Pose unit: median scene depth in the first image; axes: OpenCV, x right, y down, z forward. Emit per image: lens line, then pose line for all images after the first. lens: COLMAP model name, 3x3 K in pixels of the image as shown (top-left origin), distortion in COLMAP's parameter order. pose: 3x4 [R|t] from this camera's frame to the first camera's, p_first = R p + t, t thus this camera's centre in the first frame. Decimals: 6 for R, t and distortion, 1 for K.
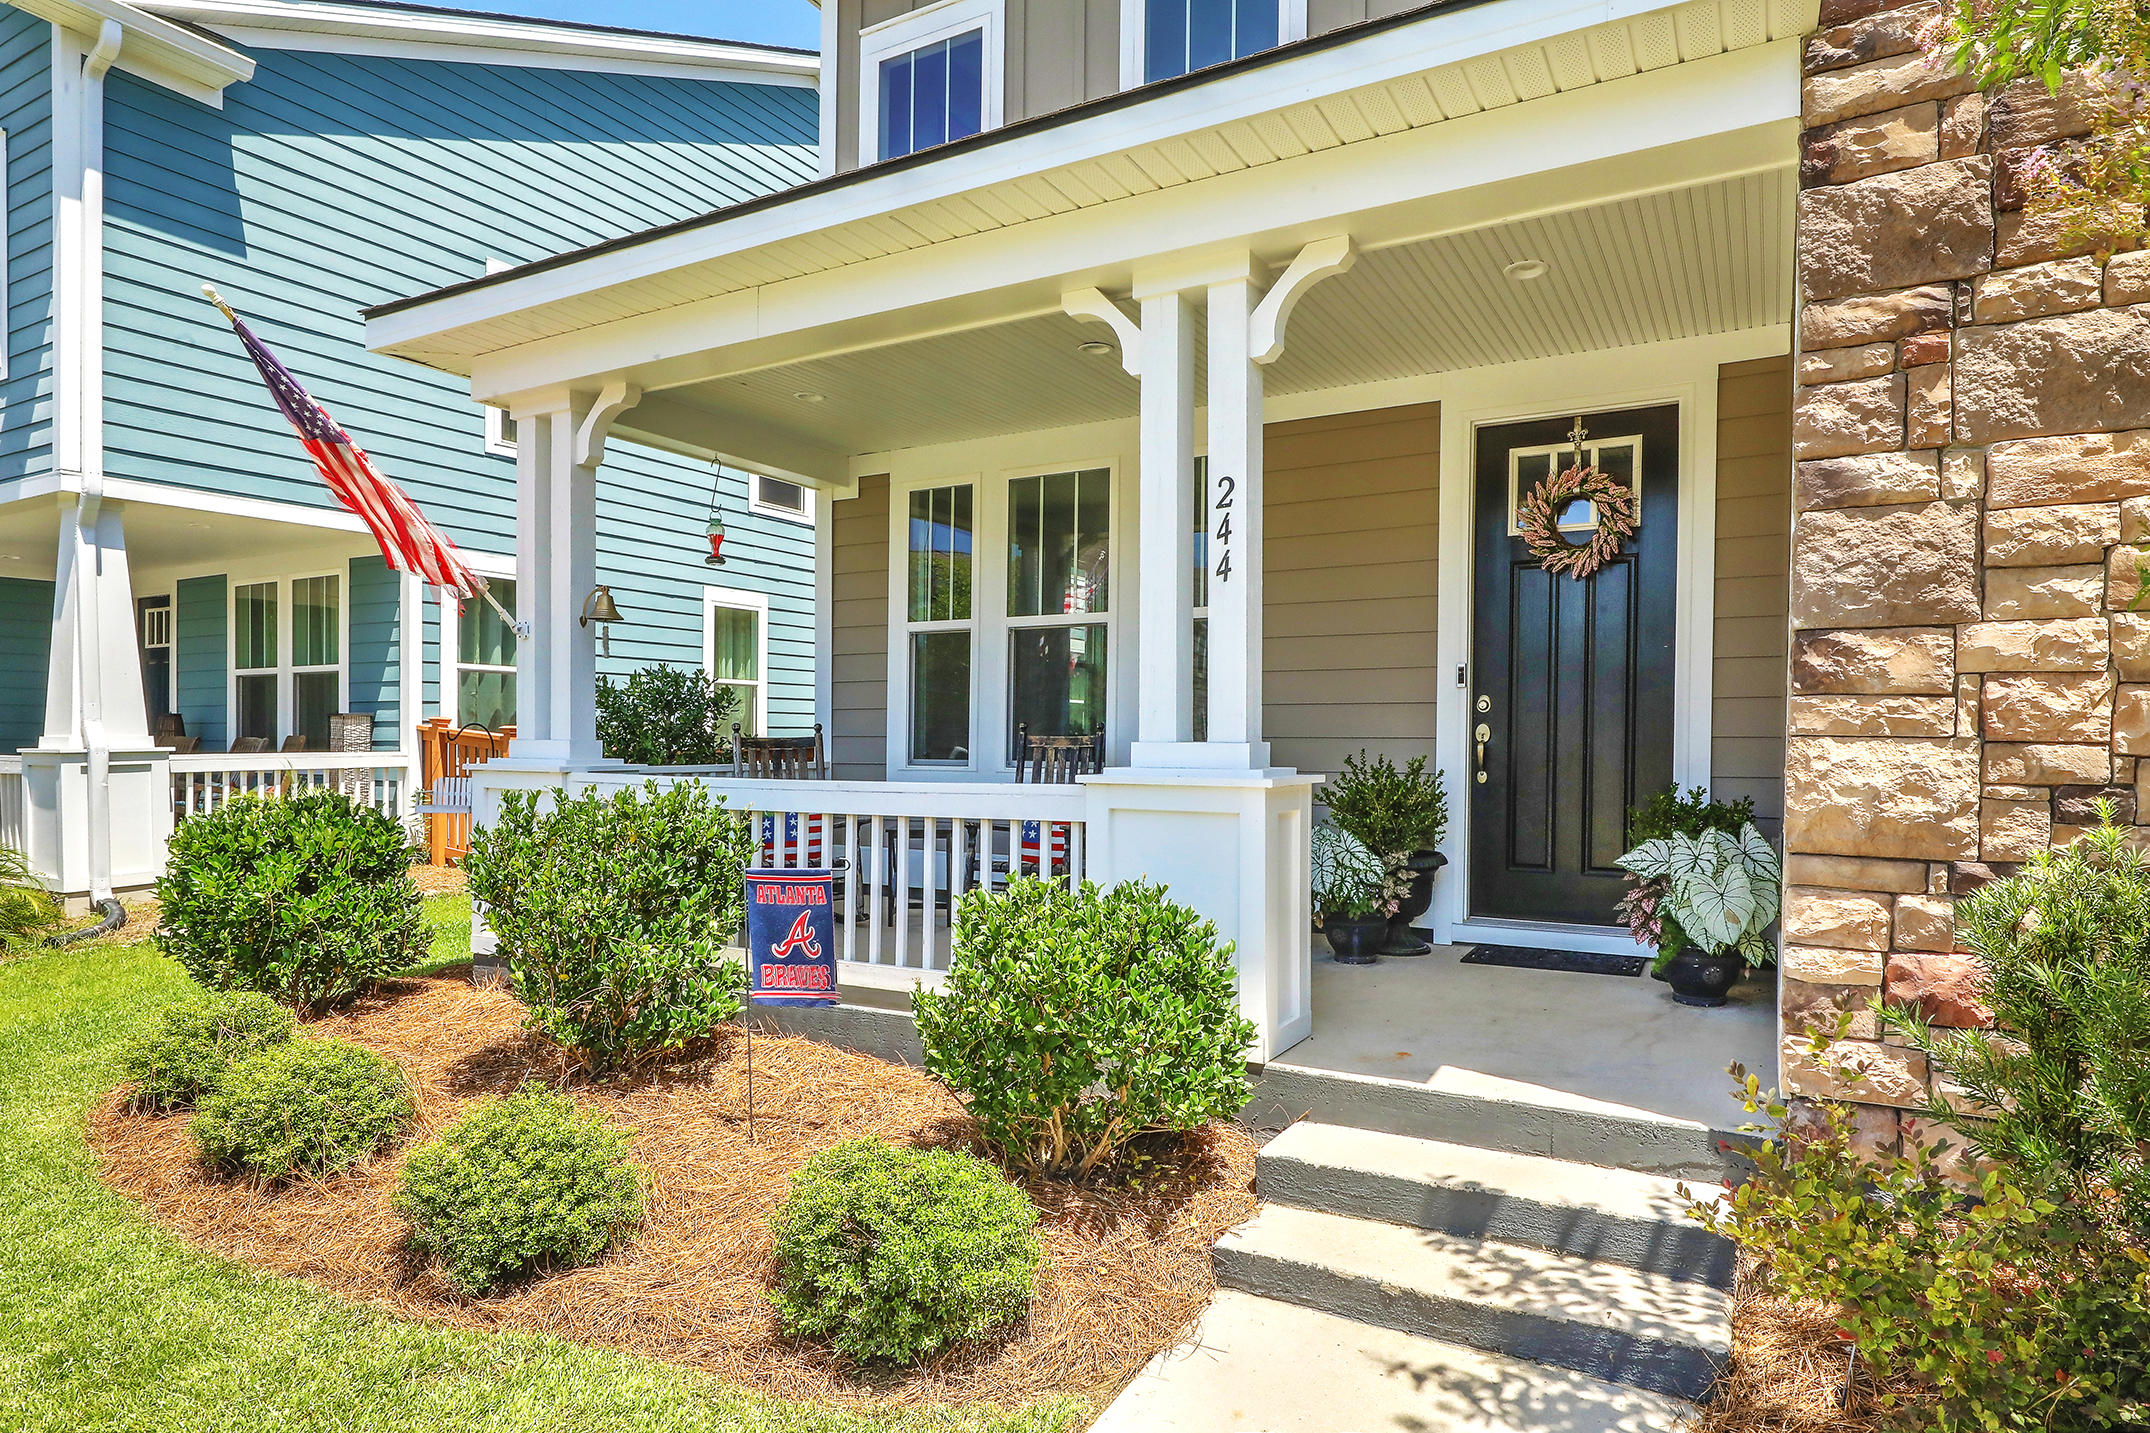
lens RADIAL K [[1192.5, 0, 1177.8], [0, 1192.5, 770.0], [0, 0, 1]] dist [-0.006226, -0.000649]
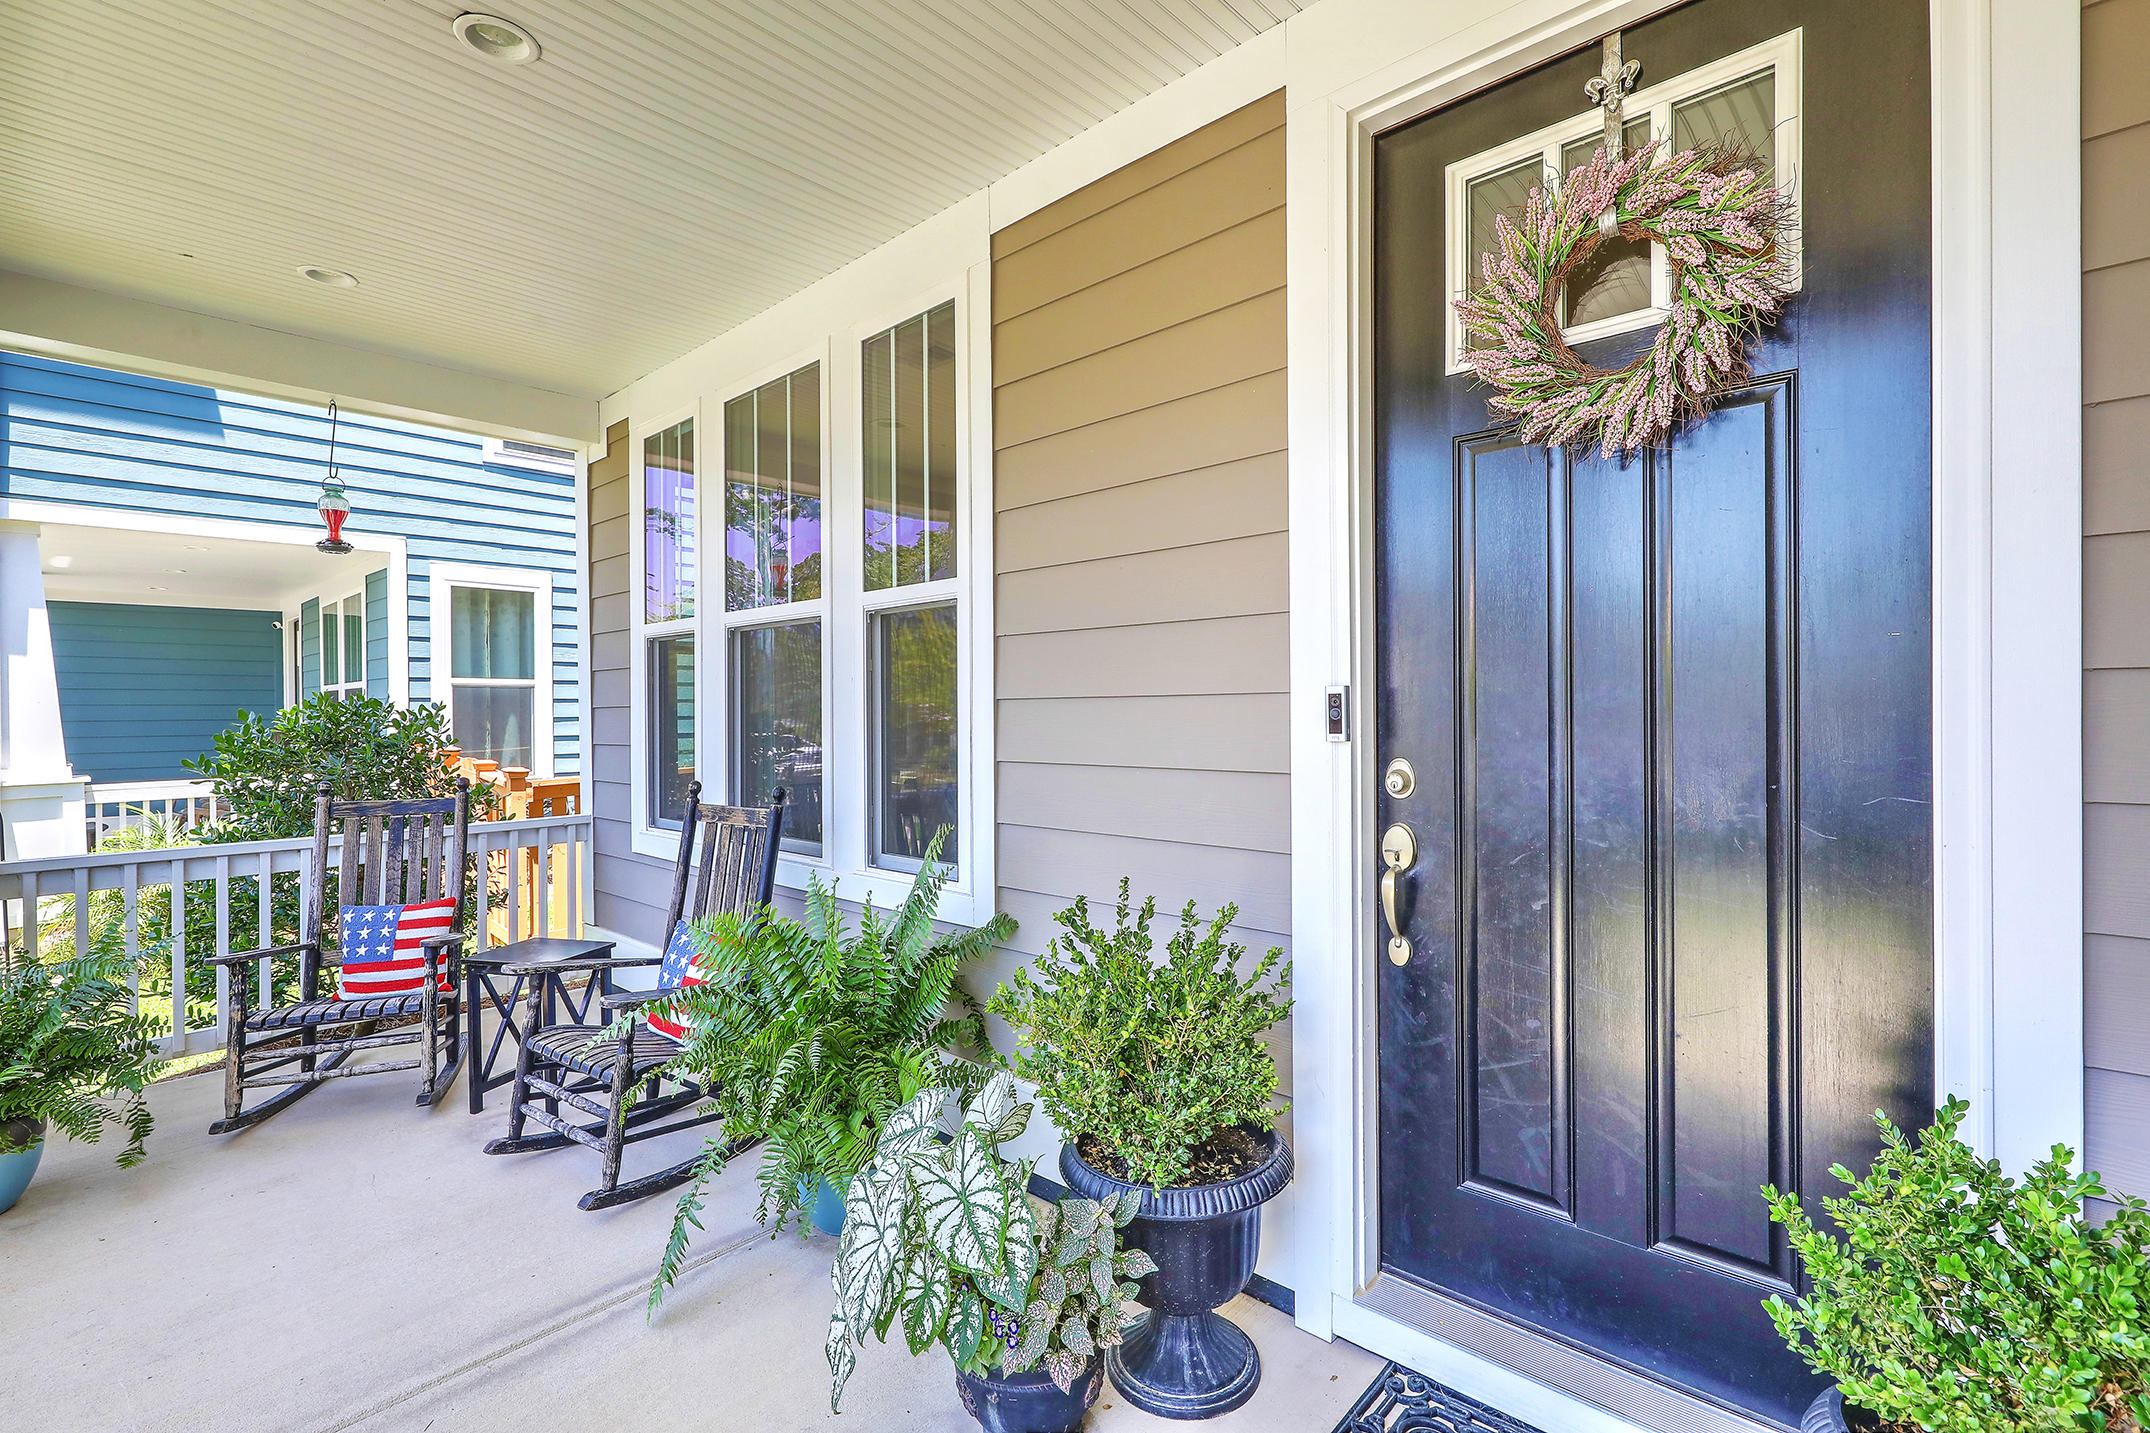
lens RADIAL K [[978.8, 0, 1163.3], [0, 978.8, 711.8], [0, 0, 1]] dist [-0.001271, -0.000225]
pose [[0.976318, -0.016096, -0.215739, 0.253489], [0.012332, 0.999748, -0.018782, -0.074619], [0.215987, 0.015677, 0.976270, 0.650373]]
